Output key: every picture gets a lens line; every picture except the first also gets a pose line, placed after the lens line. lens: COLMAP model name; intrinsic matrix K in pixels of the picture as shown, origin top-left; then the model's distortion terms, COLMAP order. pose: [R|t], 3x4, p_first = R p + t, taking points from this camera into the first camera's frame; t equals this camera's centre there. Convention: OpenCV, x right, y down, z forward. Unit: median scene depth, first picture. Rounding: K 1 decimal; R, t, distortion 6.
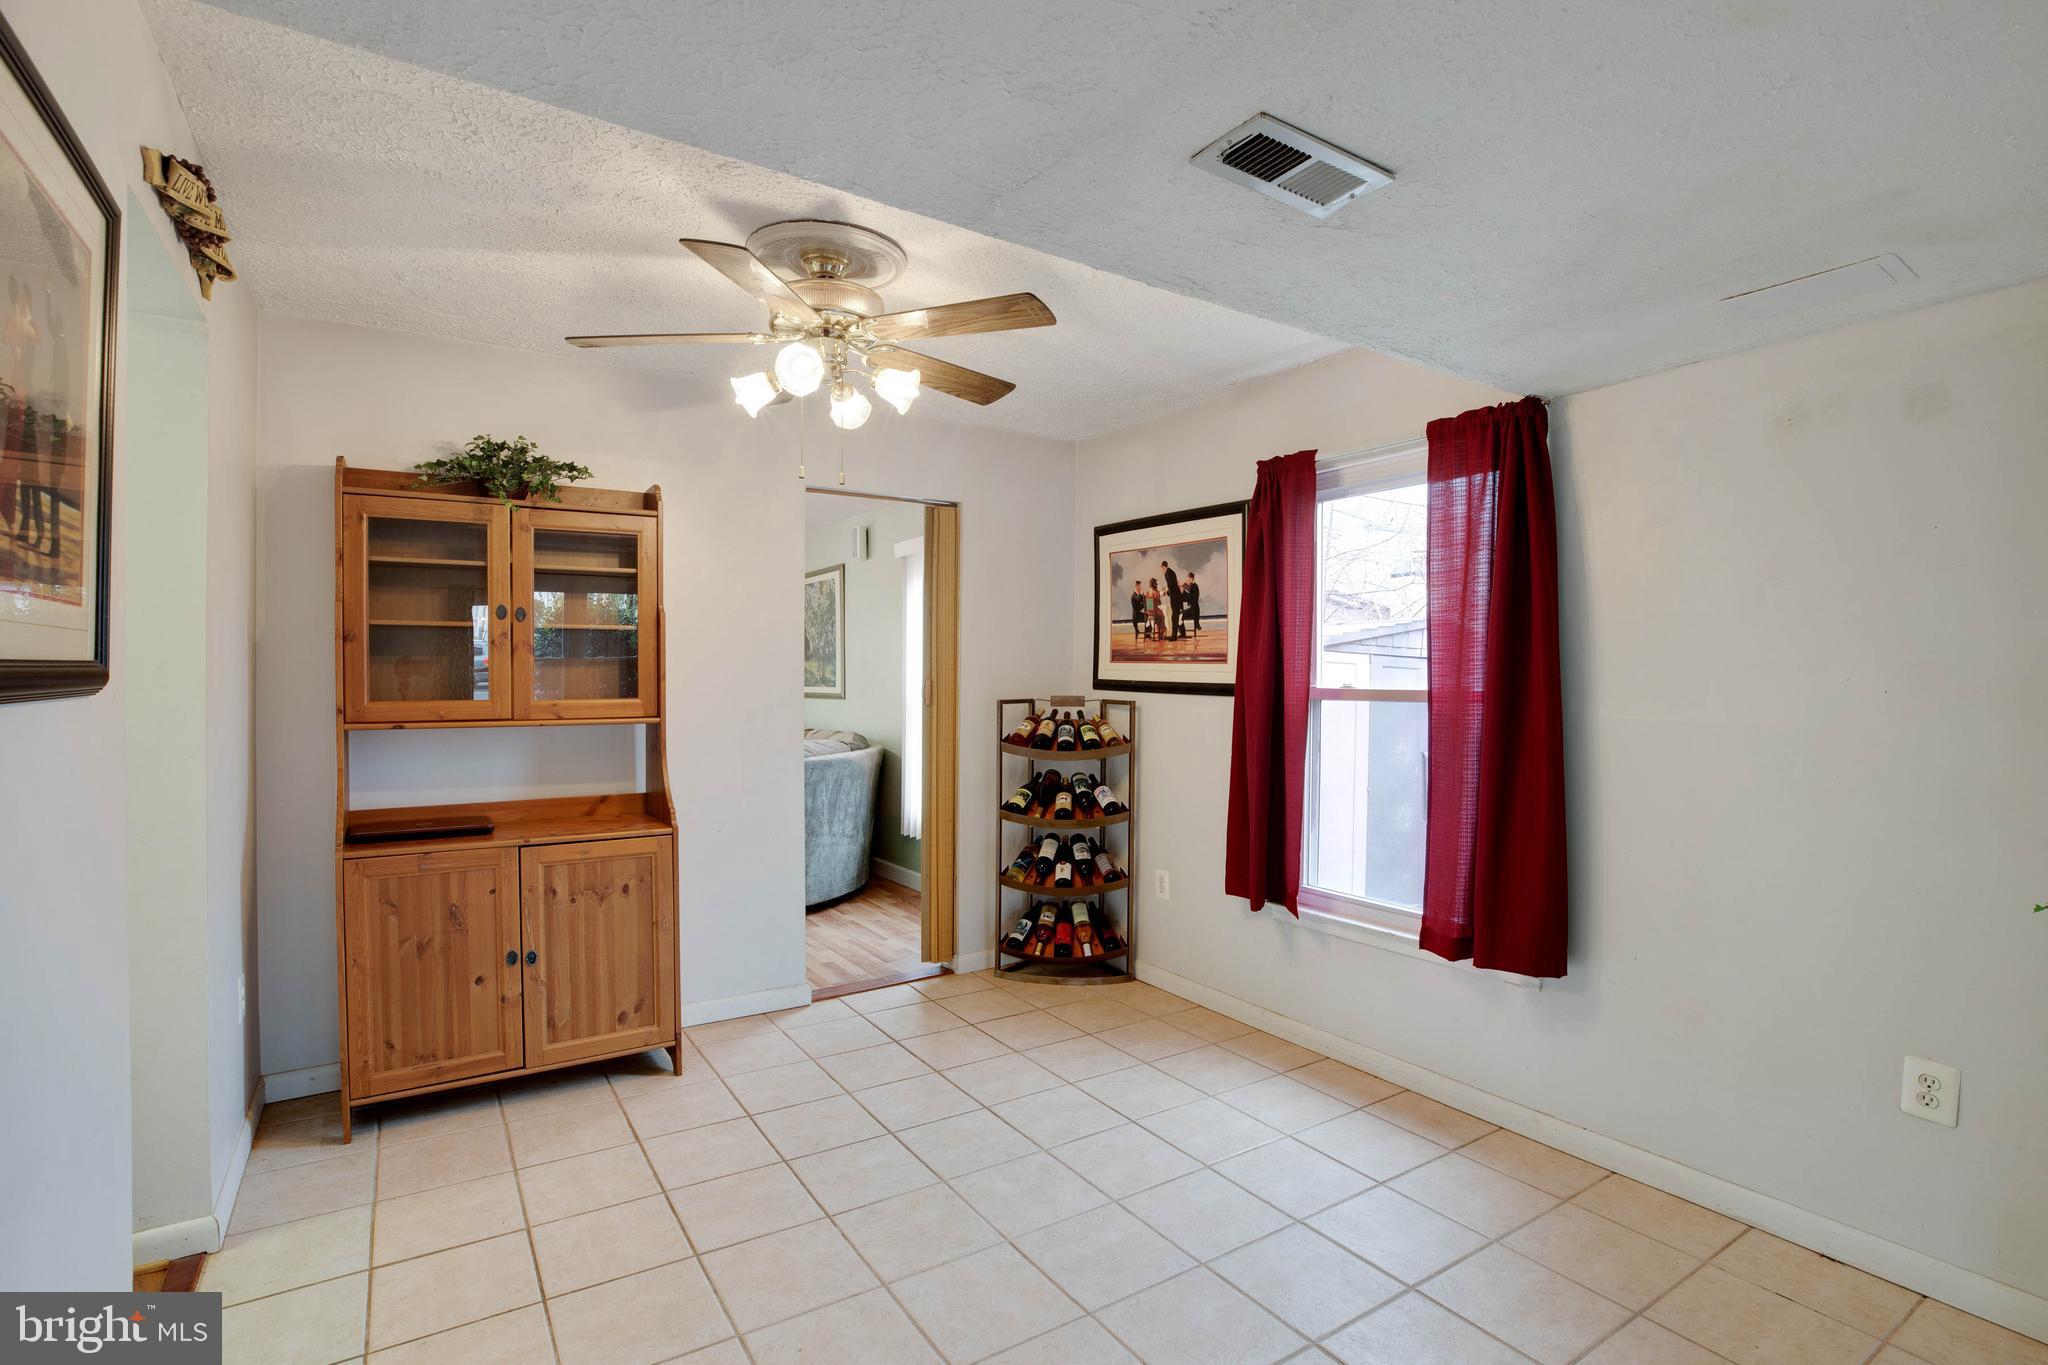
lens RADIAL K [[934.7, 0, 997.8], [0, 934.7, 677.0], [0, 0, 1]] dist [-0.034777, 0.000243]
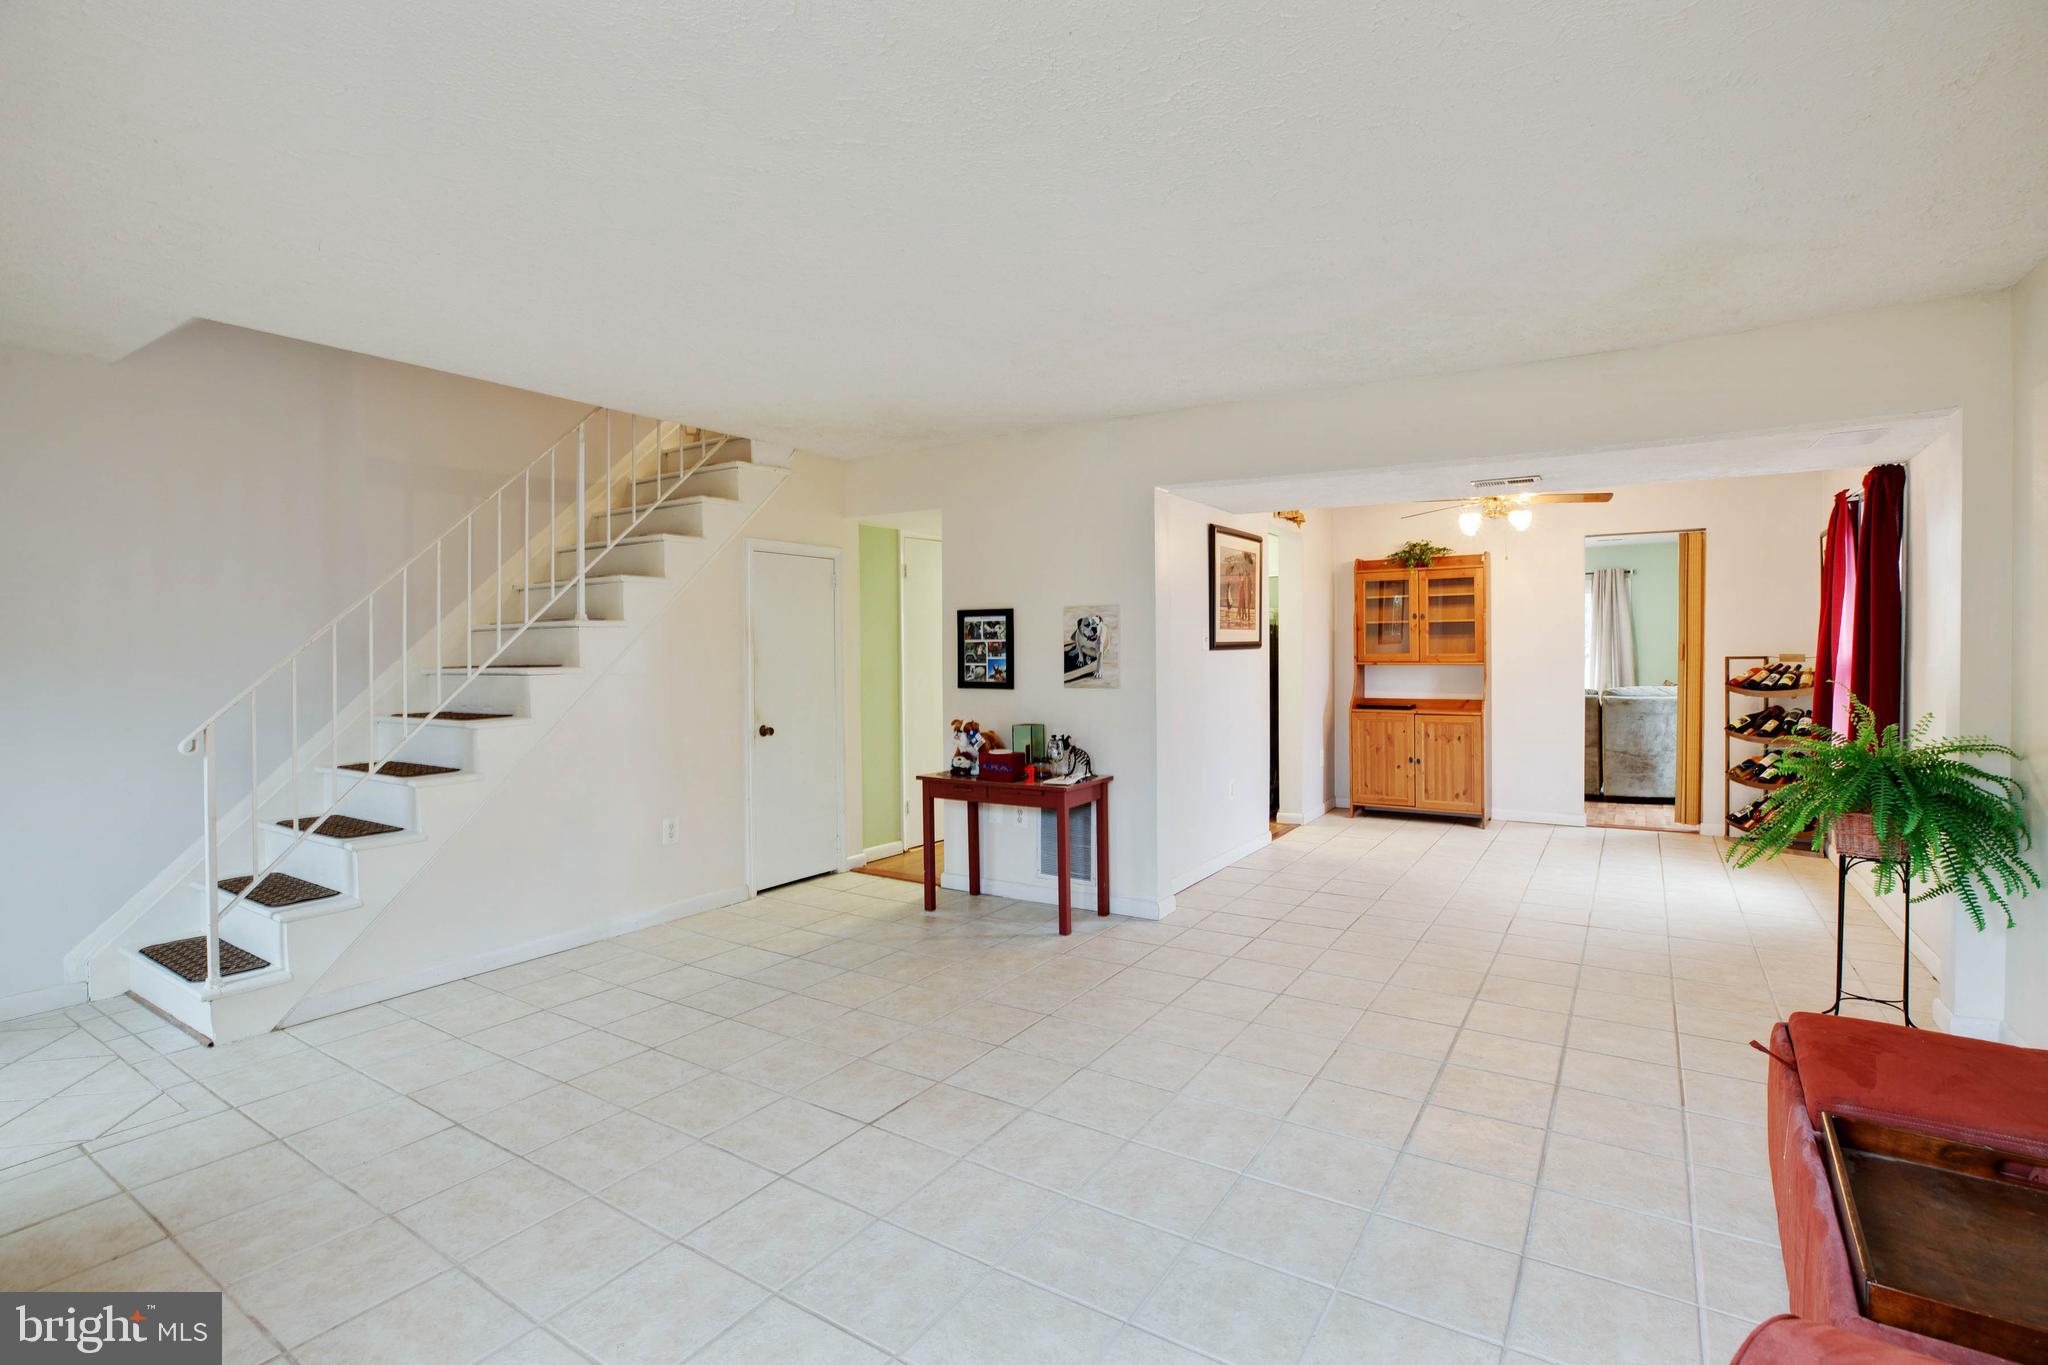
lens RADIAL K [[941.7, 0, 1030.4], [0, 941.7, 656.5], [0, 0, 1]] dist [0.001383, -0.000004]
pose [[0.413378, 0.003114, -0.910554, 0.936317], [0.005329, 0.999969, 0.005839, 0.009993], [0.910544, -0.007266, 0.413349, -0.662923]]
